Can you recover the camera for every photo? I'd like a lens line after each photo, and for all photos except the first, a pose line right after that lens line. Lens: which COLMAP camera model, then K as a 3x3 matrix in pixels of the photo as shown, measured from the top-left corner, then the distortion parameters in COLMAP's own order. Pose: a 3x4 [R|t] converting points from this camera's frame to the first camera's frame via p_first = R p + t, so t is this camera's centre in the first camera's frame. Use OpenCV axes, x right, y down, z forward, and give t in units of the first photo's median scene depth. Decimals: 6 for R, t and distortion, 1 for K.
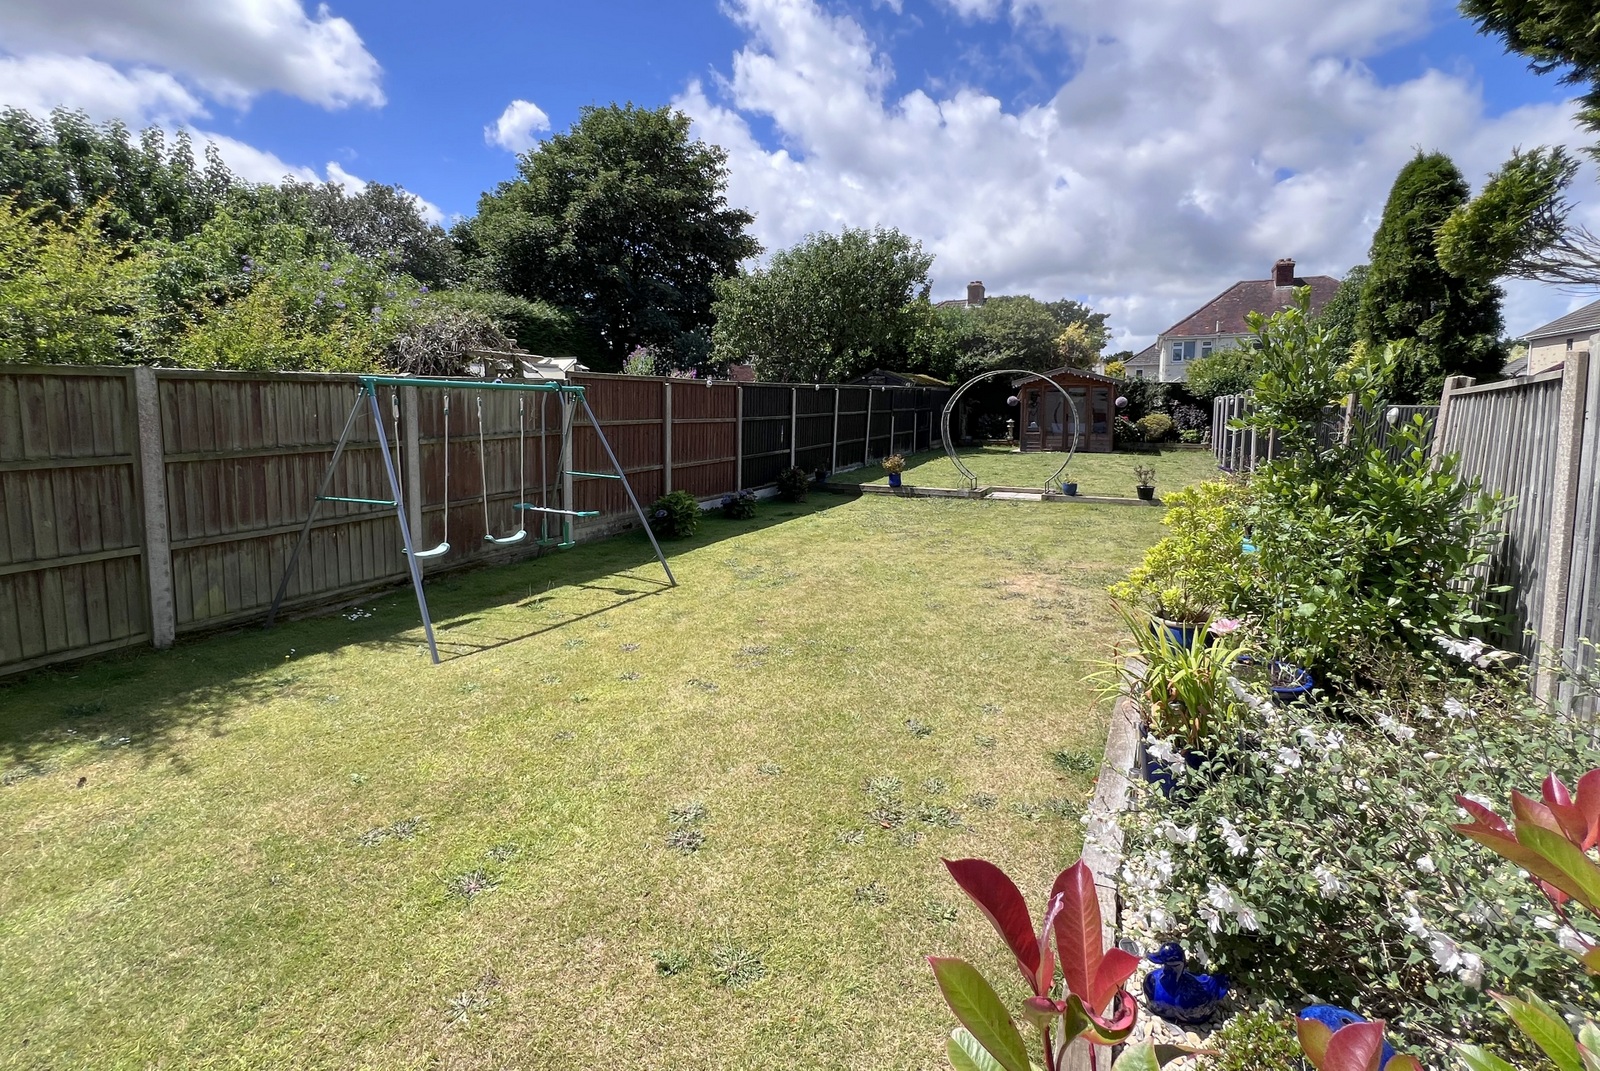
lens RADIAL K [[721.3, 0, 802.0], [0, 721.3, 462.3], [0, 0, 1]] dist [0.003196, 0.000139]
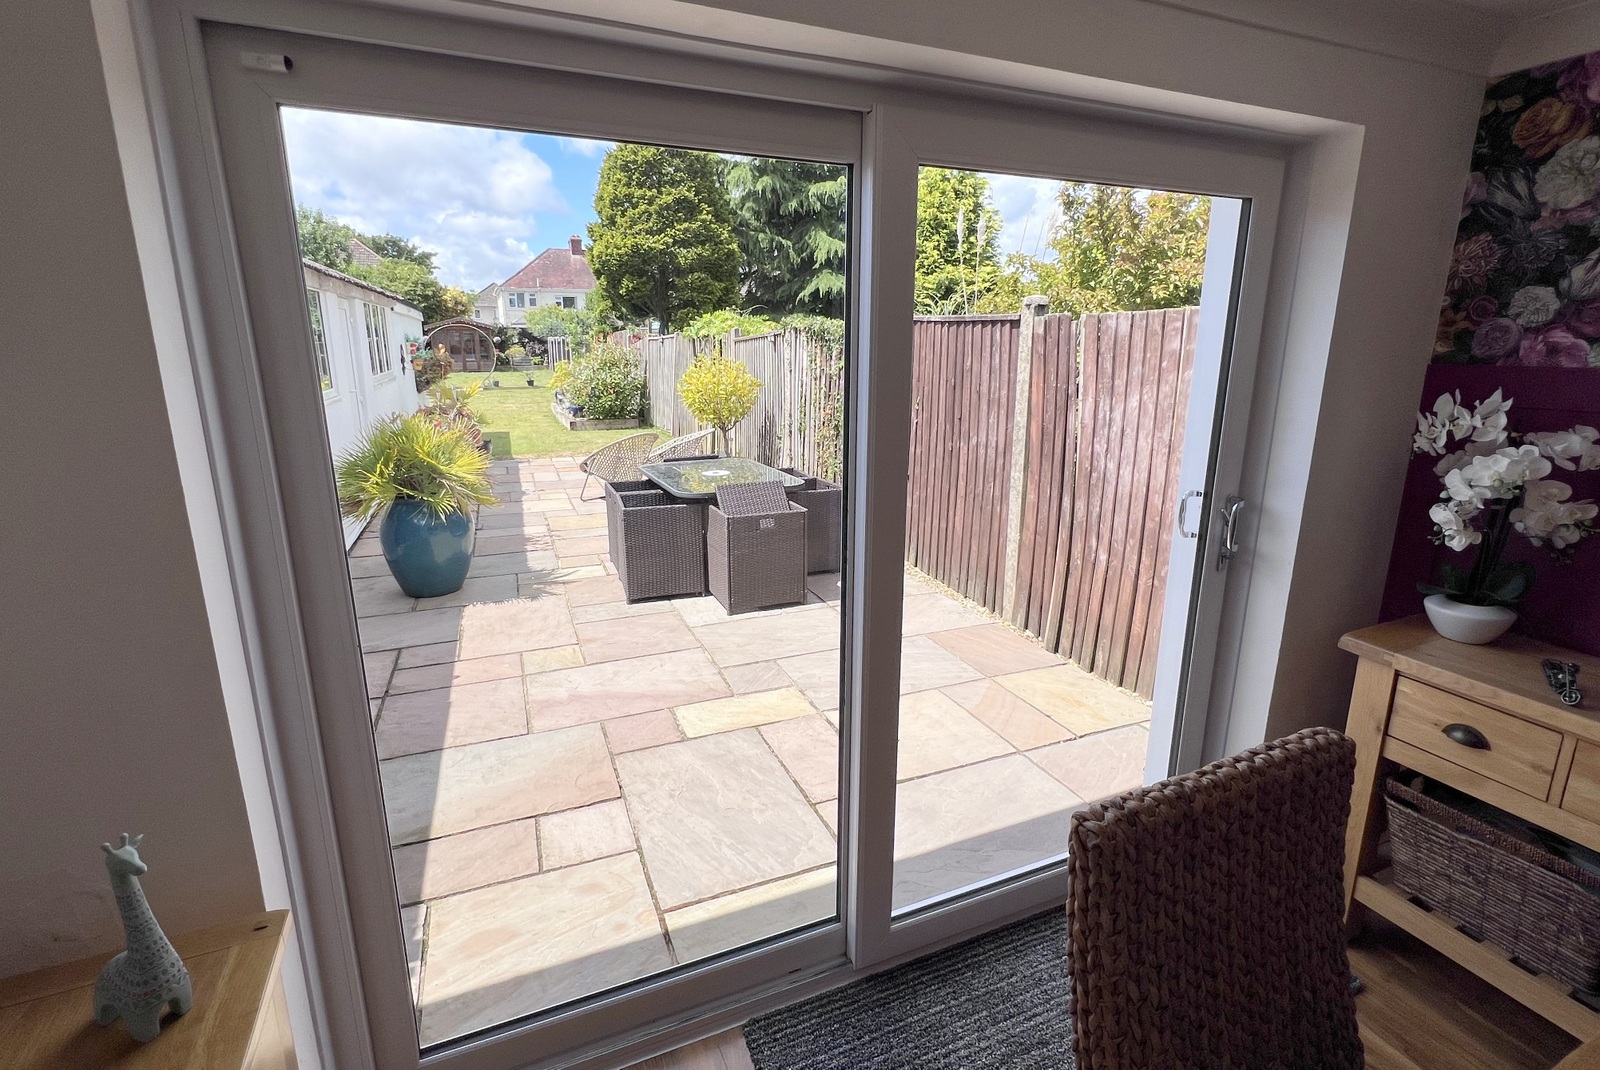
lens RADIAL K [[747.4, 0, 790.8], [0, 747.4, 521.8], [0, 0, 1]] dist [-0.001336, -0.000572]
pose [[0.666378, -0.178361, 0.723967, -0.388849], [0.062164, 0.980877, 0.184436, 0.046687], [-0.743018, -0.077900, 0.664722, -0.615261]]
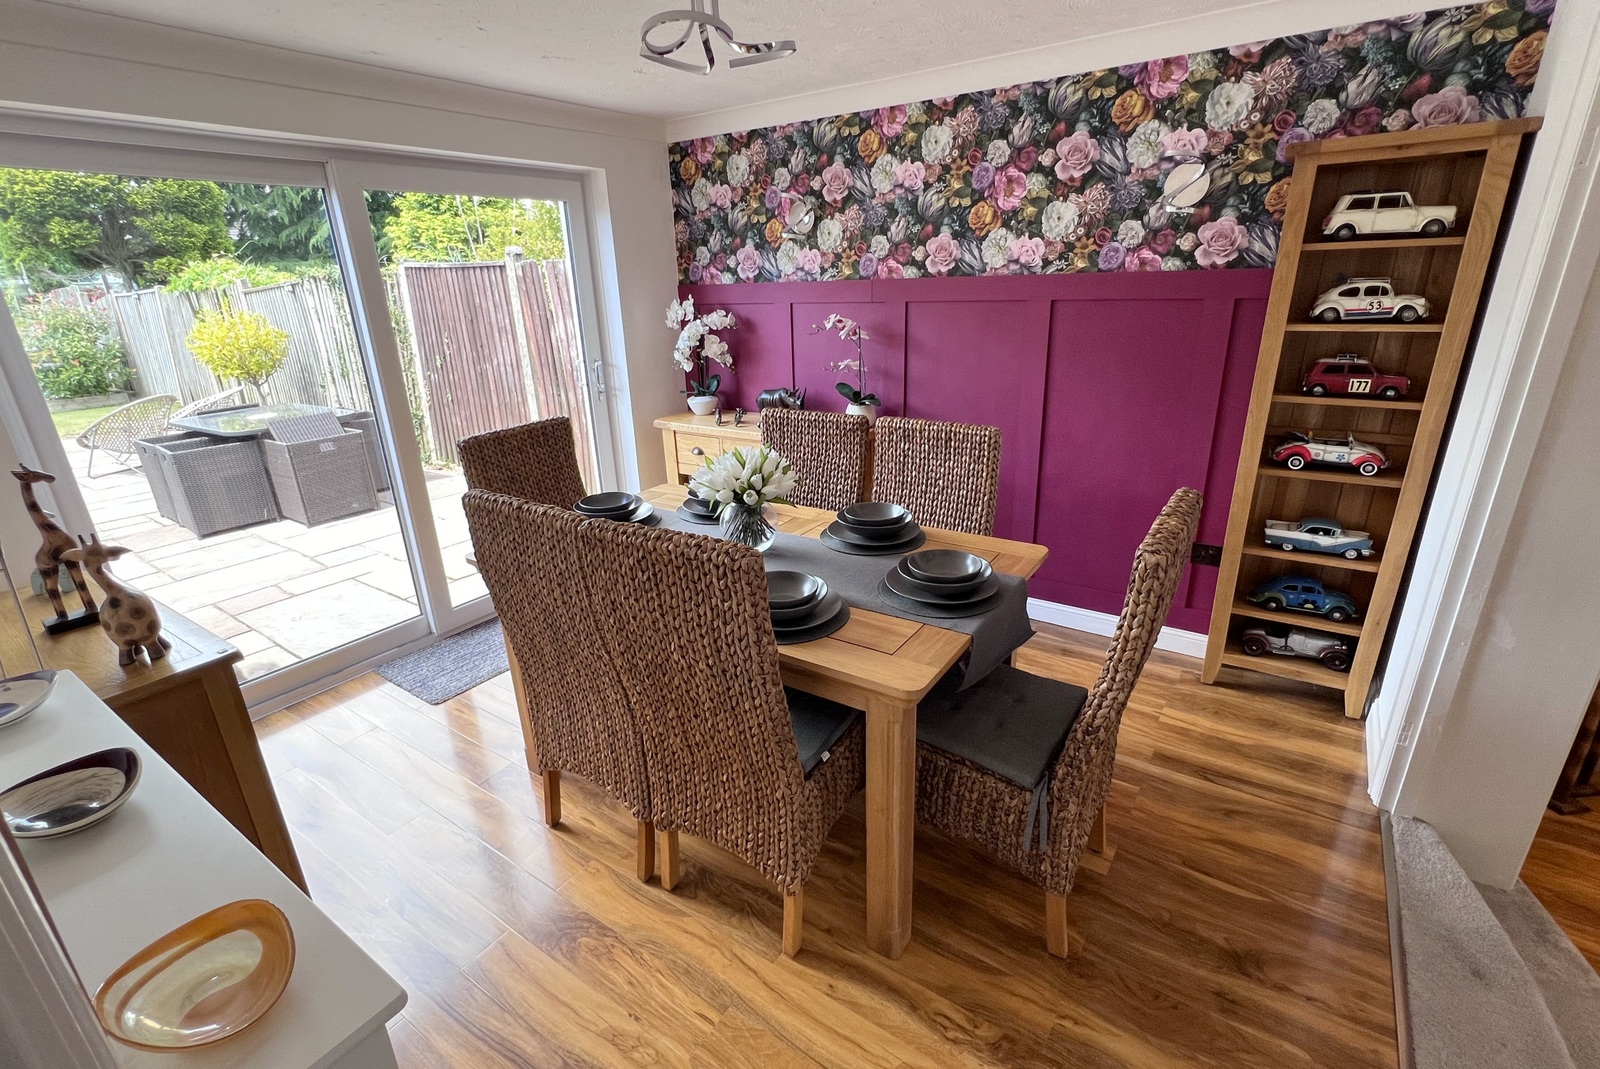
lens RADIAL K [[733.6, 0, 796.0], [0, 733.6, 545.3], [0, 0, 1]] dist [-0.004756, -0.001357]
pose [[0.169148, -0.350481, 0.921169, -0.450337], [0.113339, 0.935353, 0.335066, 0.051917], [-0.979052, 0.047728, 0.197936, -0.669993]]
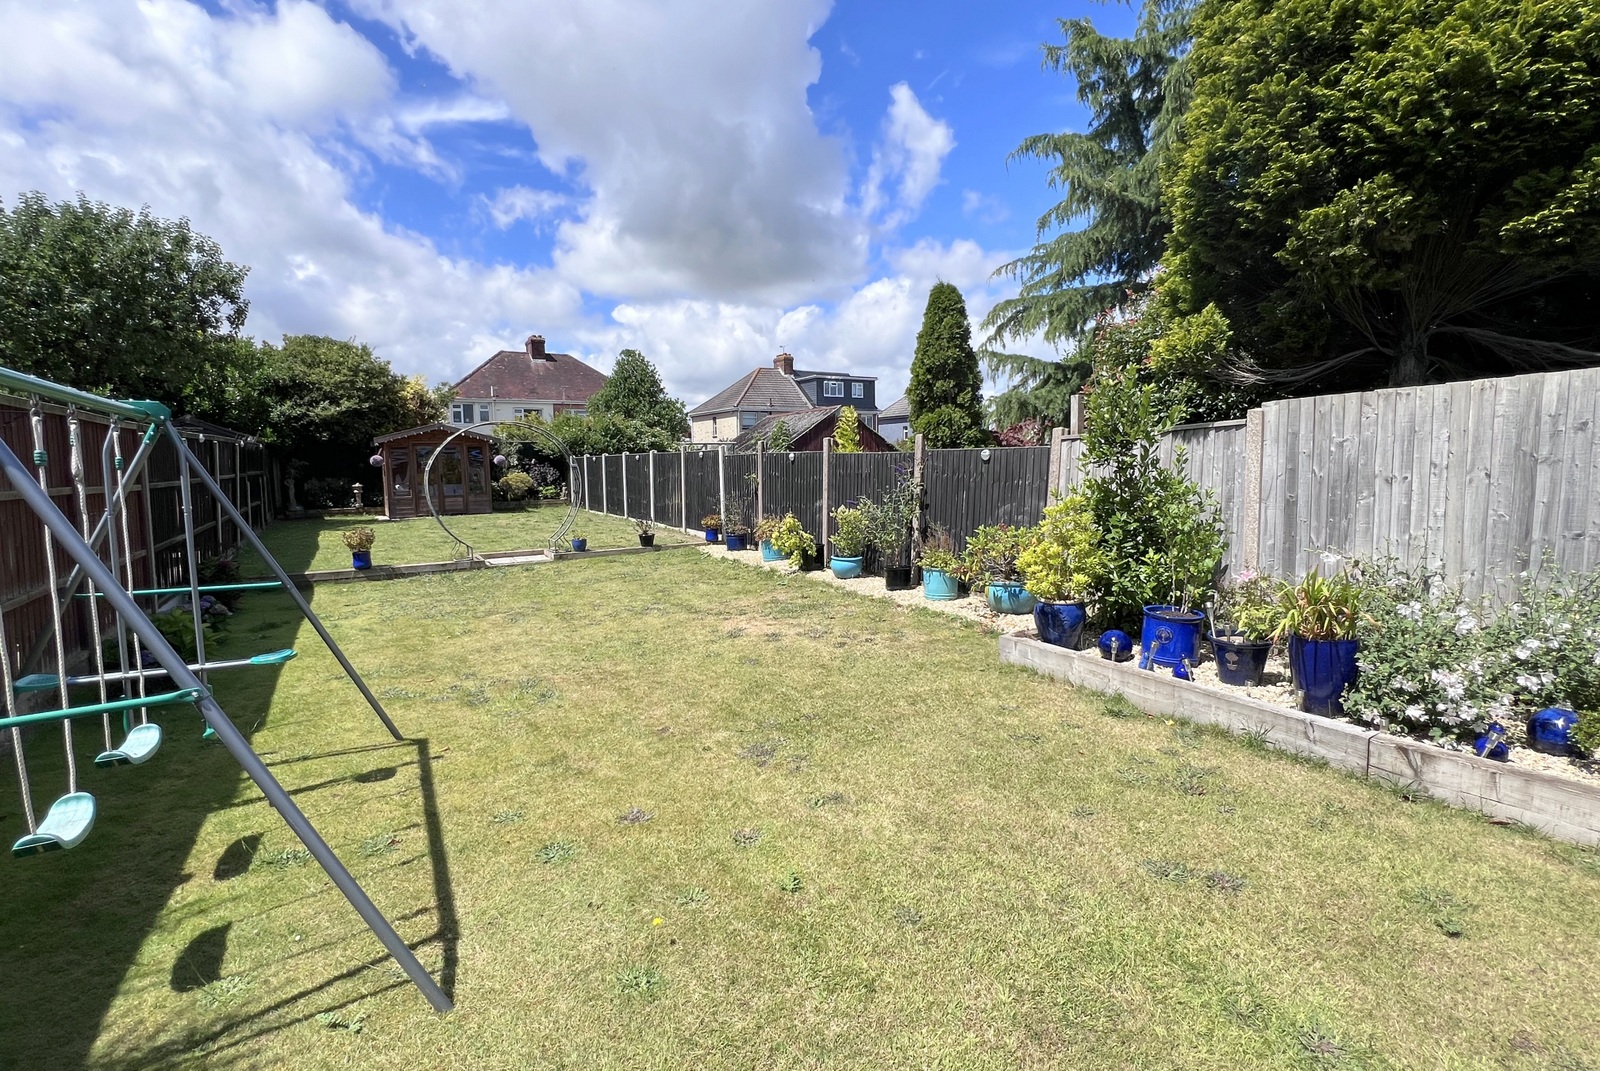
lens RADIAL K [[720.5, 0, 783.8], [0, 720.5, 546.7], [0, 0, 1]] dist [-0.001818, -0.000252]
pose [[0.547498, -0.107487, 0.829875, -0.163285], [0.085029, 0.993729, 0.072613, -0.004628], [-0.832476, 0.030808, 0.553204, 0.126443]]
